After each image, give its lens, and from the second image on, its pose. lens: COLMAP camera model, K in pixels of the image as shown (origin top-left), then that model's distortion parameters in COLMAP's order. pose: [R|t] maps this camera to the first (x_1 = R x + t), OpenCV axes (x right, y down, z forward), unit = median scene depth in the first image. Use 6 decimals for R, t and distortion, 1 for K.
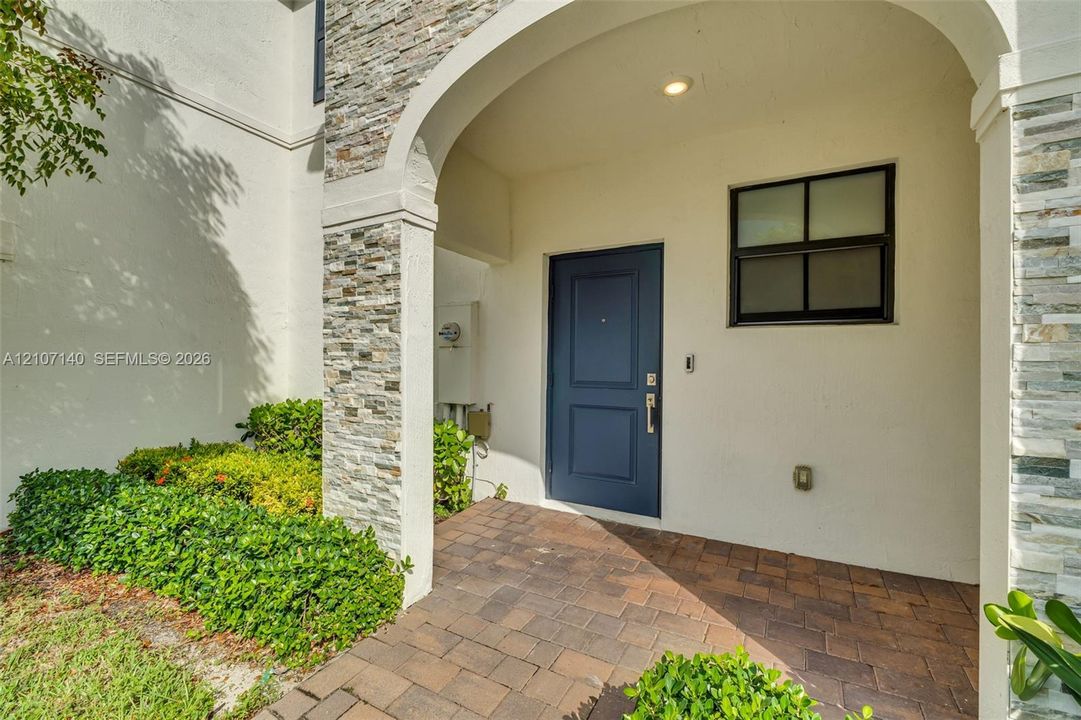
lens RADIAL K [[463.4, 0, 540.5], [0, 463.4, 360.0], [0, 0, 1]] dist [0.000578, -0.000092]
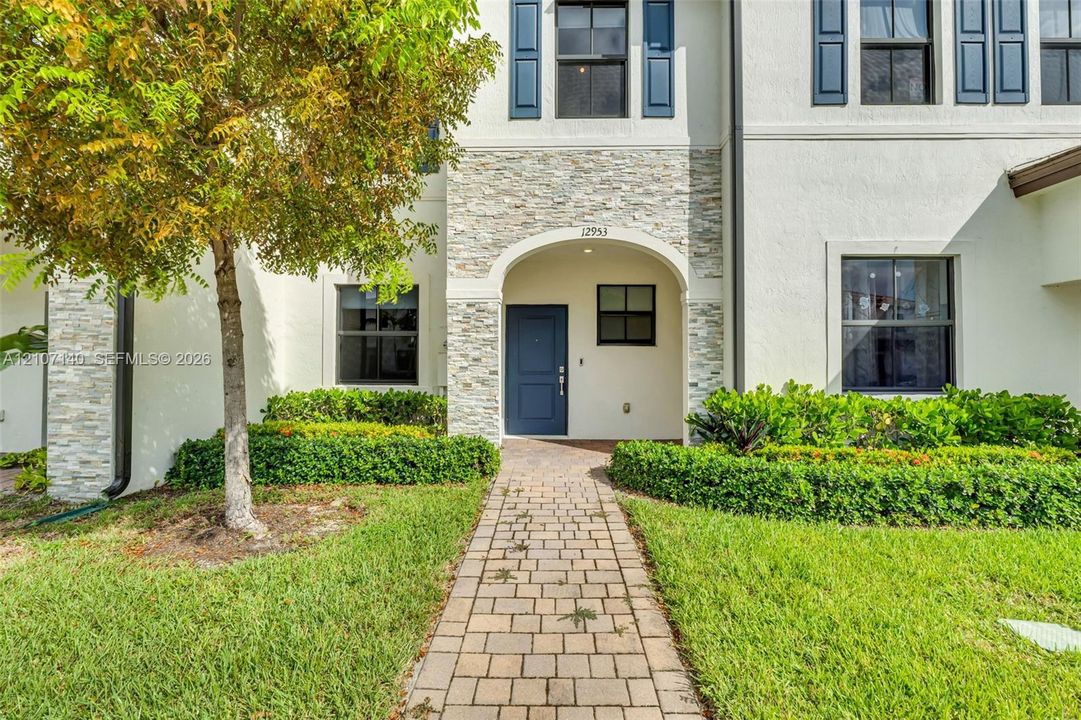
lens RADIAL K [[463.4, 0, 540.5], [0, 463.4, 360.0], [0, 0, 1]] dist [0.000578, -0.000092]
pose [[0.885629, -0.006828, 0.464343, -1.035871], [0.003801, 0.999965, 0.007455, -0.021439], [-0.464377, -0.004837, 0.885624, -1.024445]]
